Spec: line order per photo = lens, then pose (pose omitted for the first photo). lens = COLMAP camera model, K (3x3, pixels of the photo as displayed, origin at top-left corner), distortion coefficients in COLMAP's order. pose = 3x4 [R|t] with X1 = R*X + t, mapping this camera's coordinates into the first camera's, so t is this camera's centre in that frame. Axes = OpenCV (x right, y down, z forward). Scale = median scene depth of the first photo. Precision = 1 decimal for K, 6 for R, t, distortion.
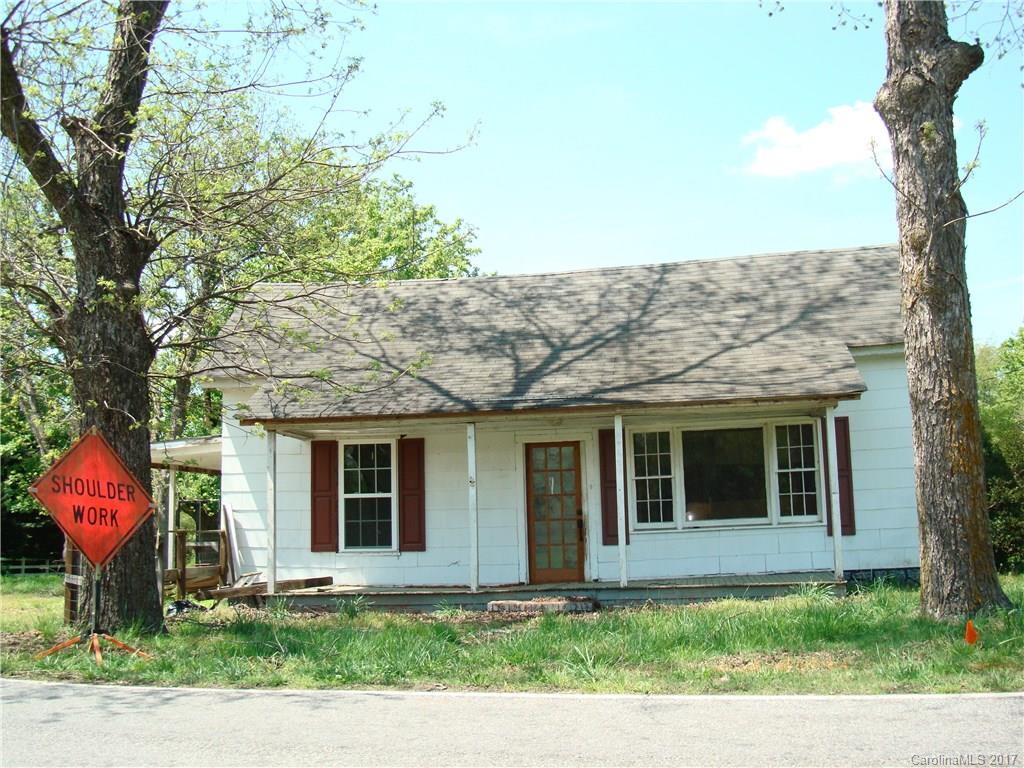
lens RADIAL K [[1154.9, 0, 505.6], [0, 1154.9, 384.7], [0, 0, 1]] dist [-0.122555, 0.000000]
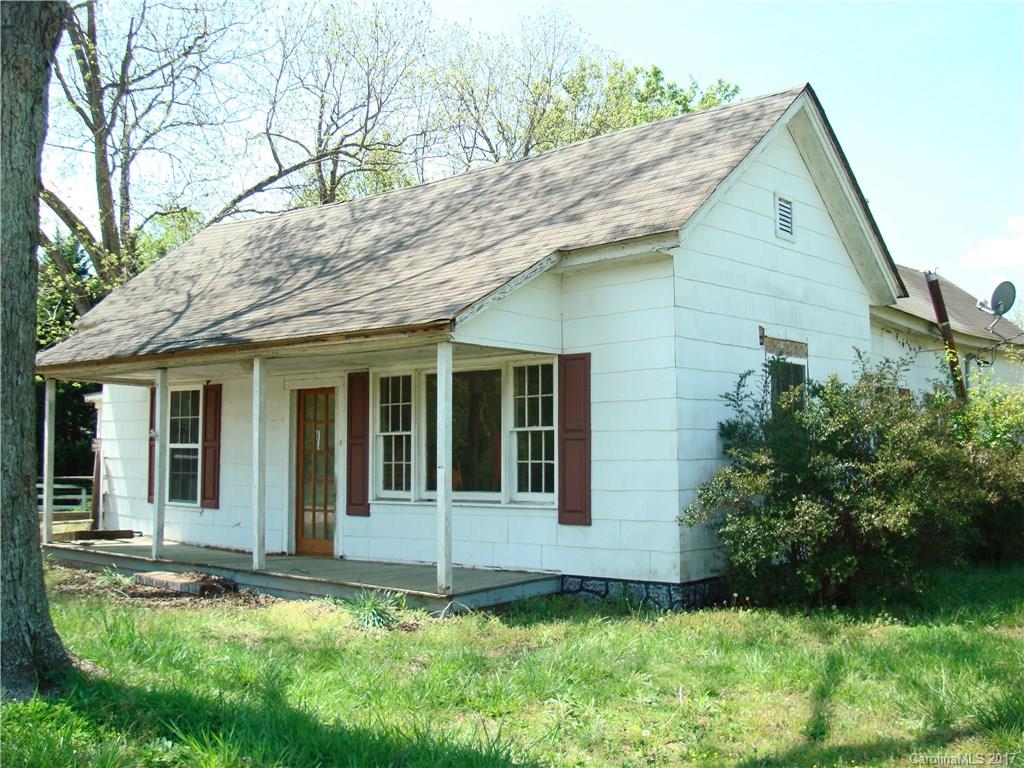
lens RADIAL K [[1154.9, 0, 517.4], [0, 1154.9, 385.2], [0, 0, 1]] dist [-0.122555, 0.000000]
pose [[0.833883, -0.002161, -0.551936, 0.691695], [0.034798, 0.998209, 0.048666, 0.013341], [0.550843, -0.059788, 0.832465, 0.430251]]
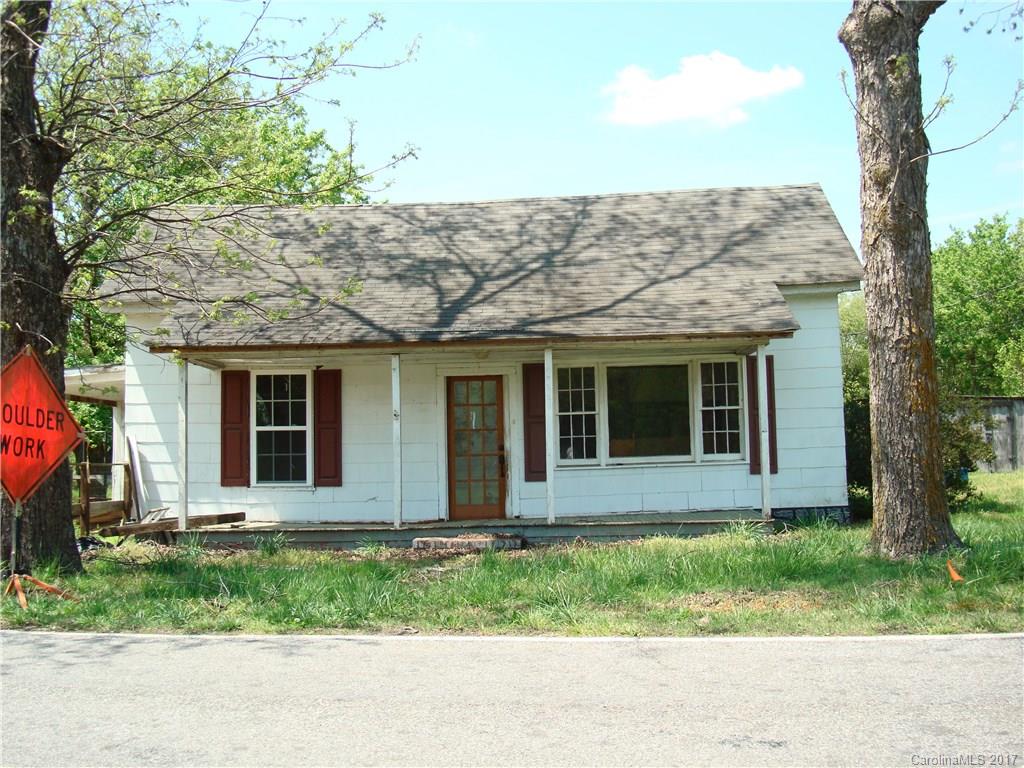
lens RADIAL K [[1154.9, 0, 510.2], [0, 1154.9, 386.0], [0, 0, 1]] dist [-0.122555, 0.000000]
pose [[0.993316, 0.014809, 0.114473, -0.045271], [-0.021204, 0.998269, 0.054851, 0.005260], [-0.113462, -0.056912, 0.991911, 0.034311]]
